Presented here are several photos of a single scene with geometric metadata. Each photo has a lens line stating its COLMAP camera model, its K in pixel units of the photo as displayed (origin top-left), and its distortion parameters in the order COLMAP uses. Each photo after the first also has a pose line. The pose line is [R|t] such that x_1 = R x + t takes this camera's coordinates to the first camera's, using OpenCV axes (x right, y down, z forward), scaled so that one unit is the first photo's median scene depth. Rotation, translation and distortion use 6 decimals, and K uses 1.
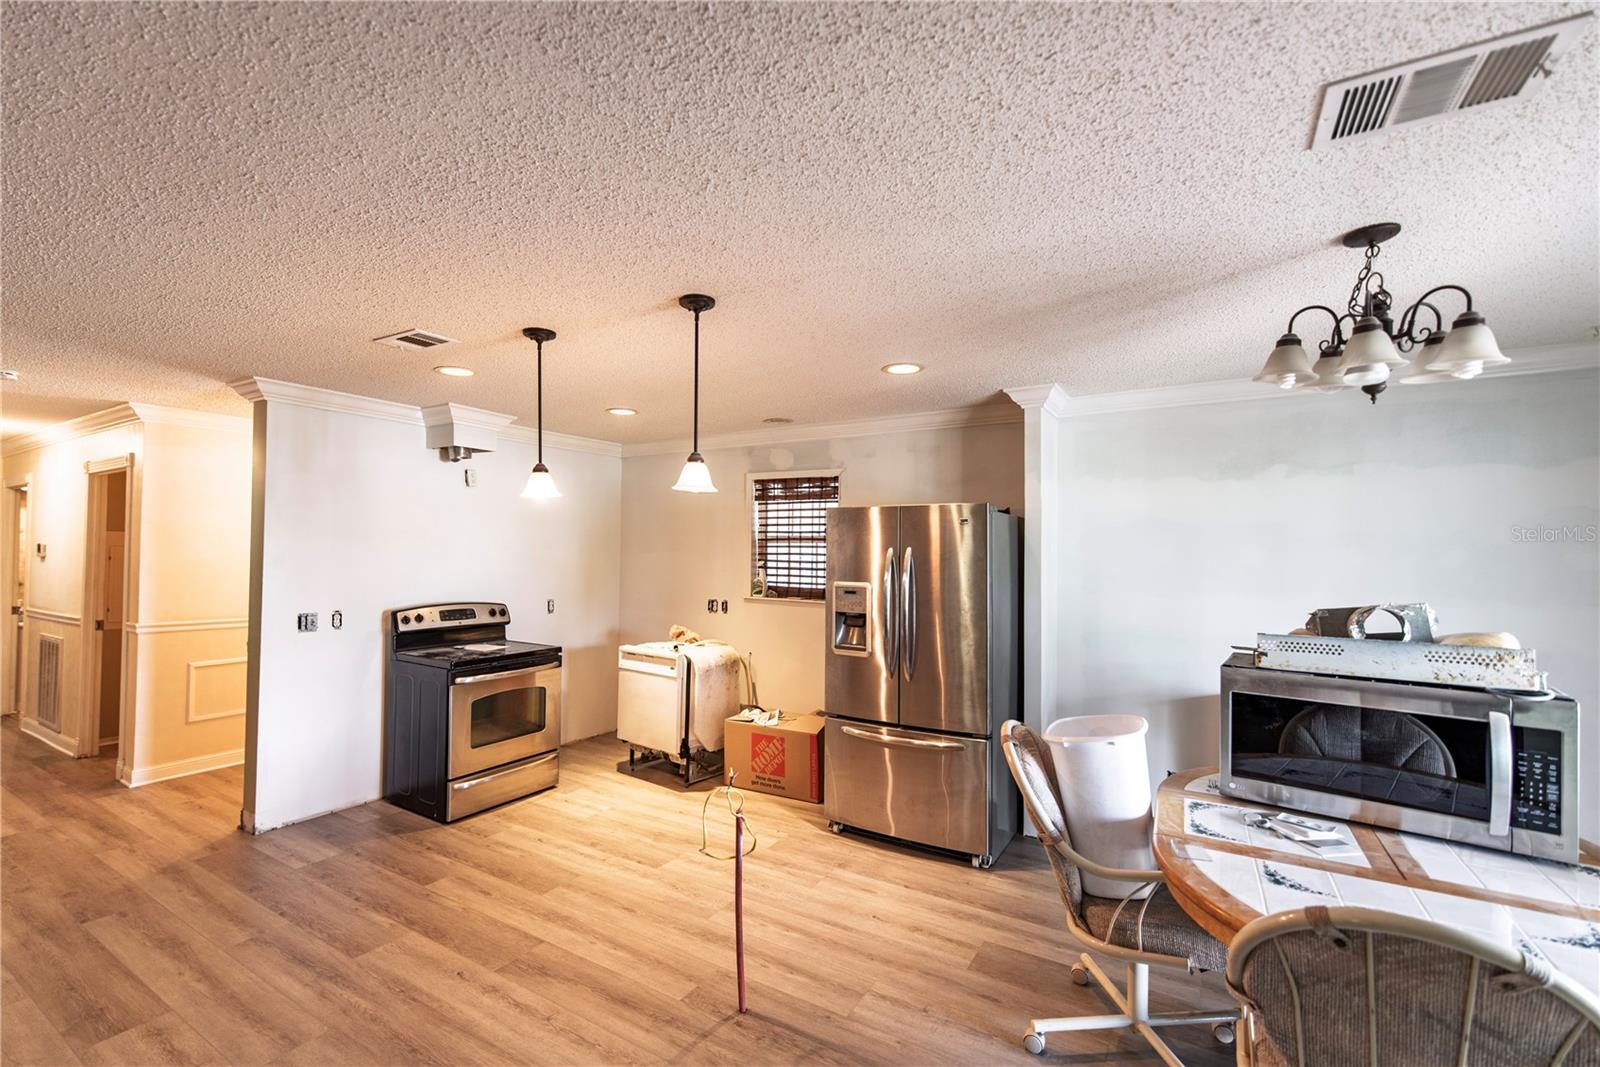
lens RADIAL K [[688.6, 0, 794.8], [0, 688.6, 535.1], [0, 0, 1]] dist [0.000115, -0.000289]
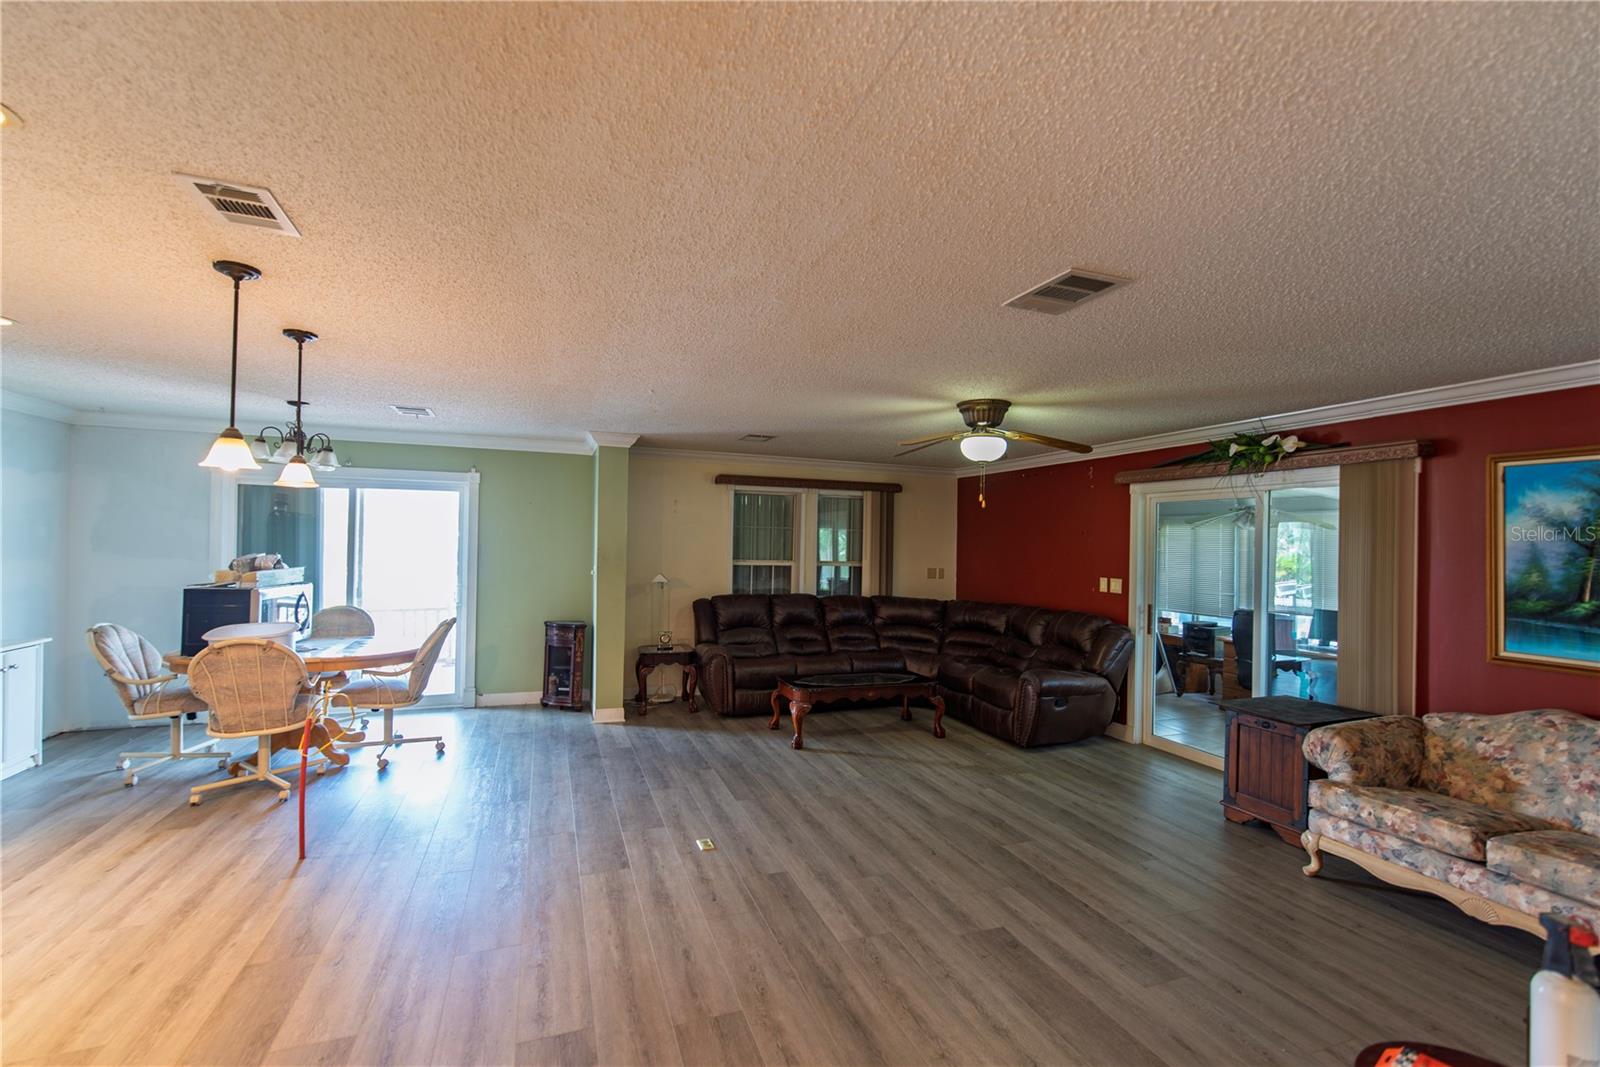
lens RADIAL K [[688.6, 0, 796.8], [0, 688.6, 535.8], [0, 0, 1]] dist [0.000115, -0.000289]
pose [[-0.783094, -0.013691, 0.621753, -1.035148], [-0.037122, 0.999004, -0.024757, 0.014403], [-0.620795, -0.042468, -0.782822, 0.893250]]
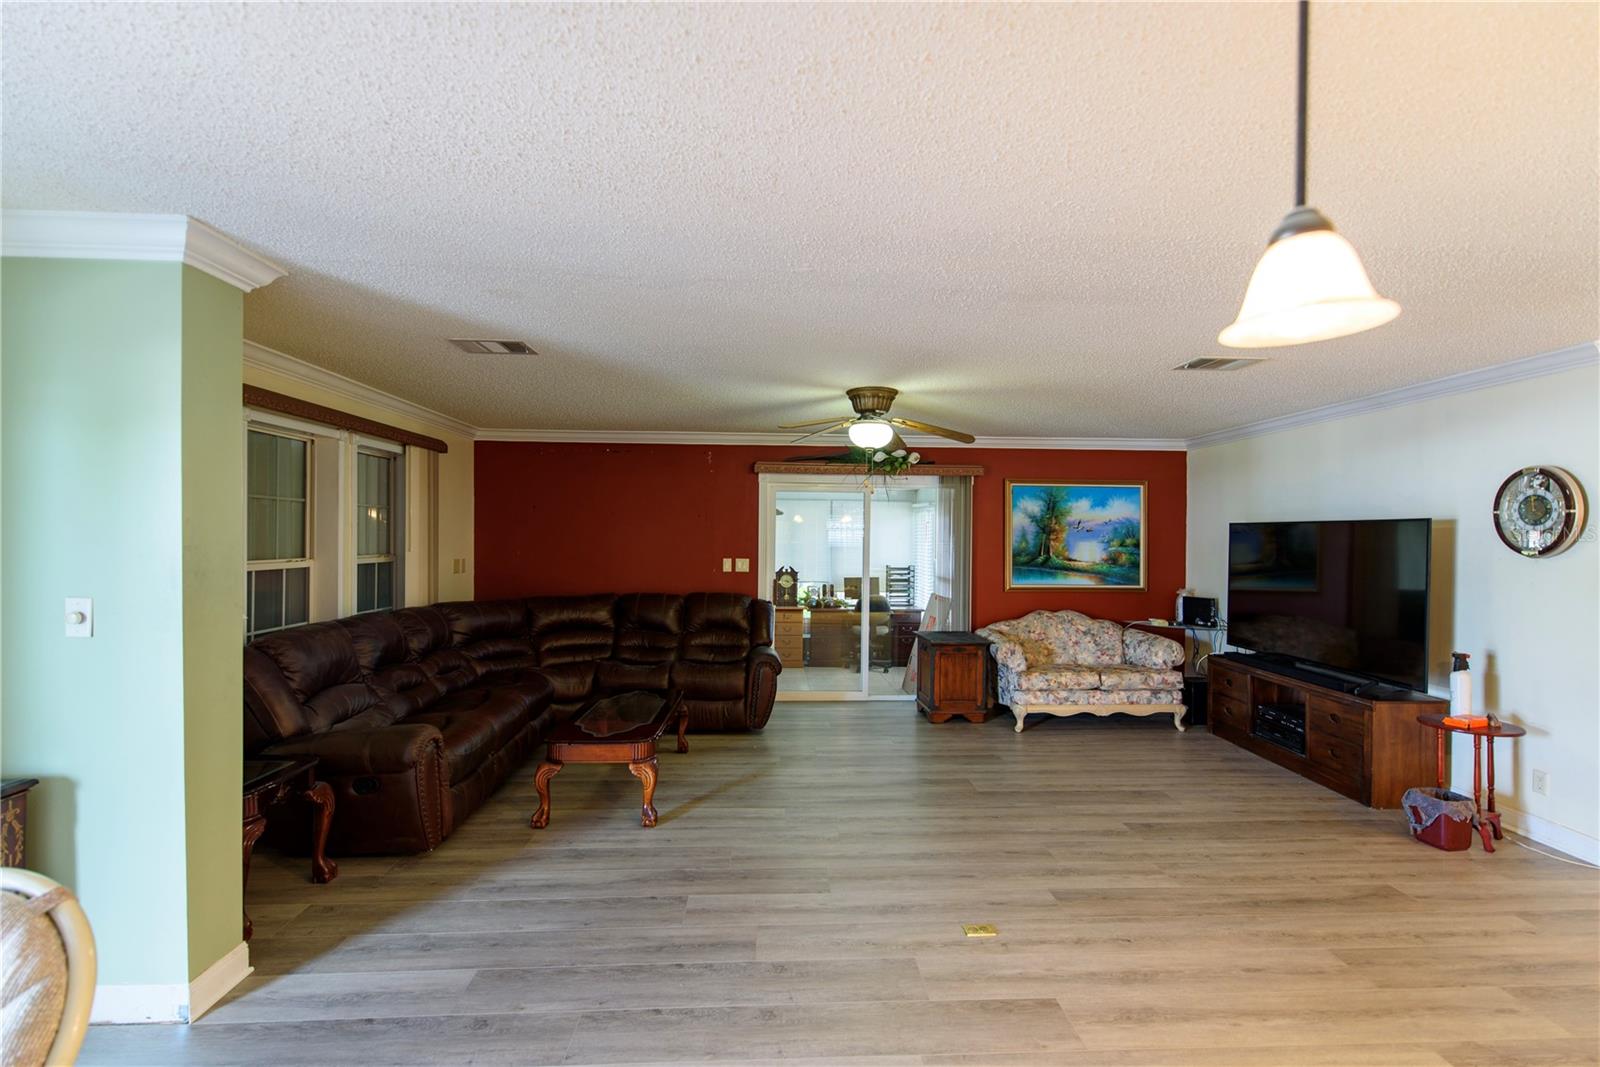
lens RADIAL K [[688.6, 0, 803.5], [0, 688.6, 536.3], [0, 0, 1]] dist [0.000115, -0.000289]
pose [[-0.824911, -0.011293, -0.565149, 0.141218], [-0.000908, 0.999826, -0.018654, 0.022375], [0.565261, -0.014875, -0.824778, 0.715358]]
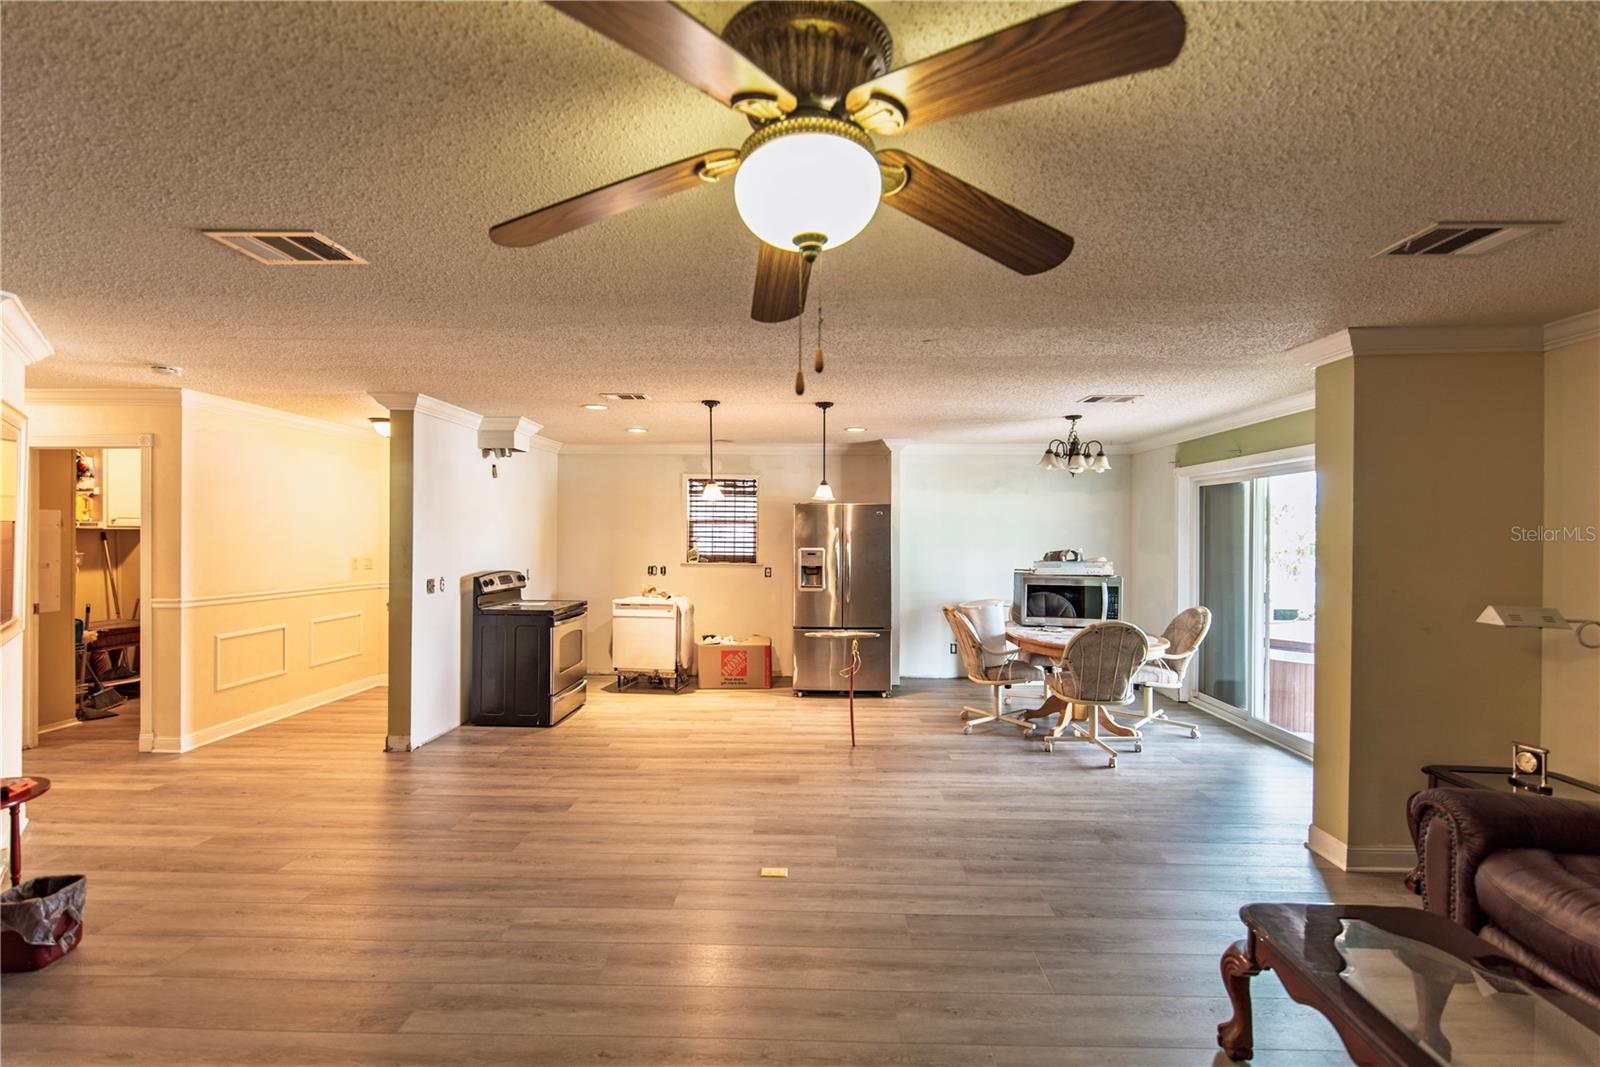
lens RADIAL K [[688.6, 0, 806.2], [0, 688.6, 535.0], [0, 0, 1]] dist [0.000115, -0.000289]
pose [[0.863680, -0.003481, 0.504029, -0.753712], [-0.011540, 0.999577, 0.026677, -0.008816], [-0.503909, -0.028857, 0.863275, -0.439810]]
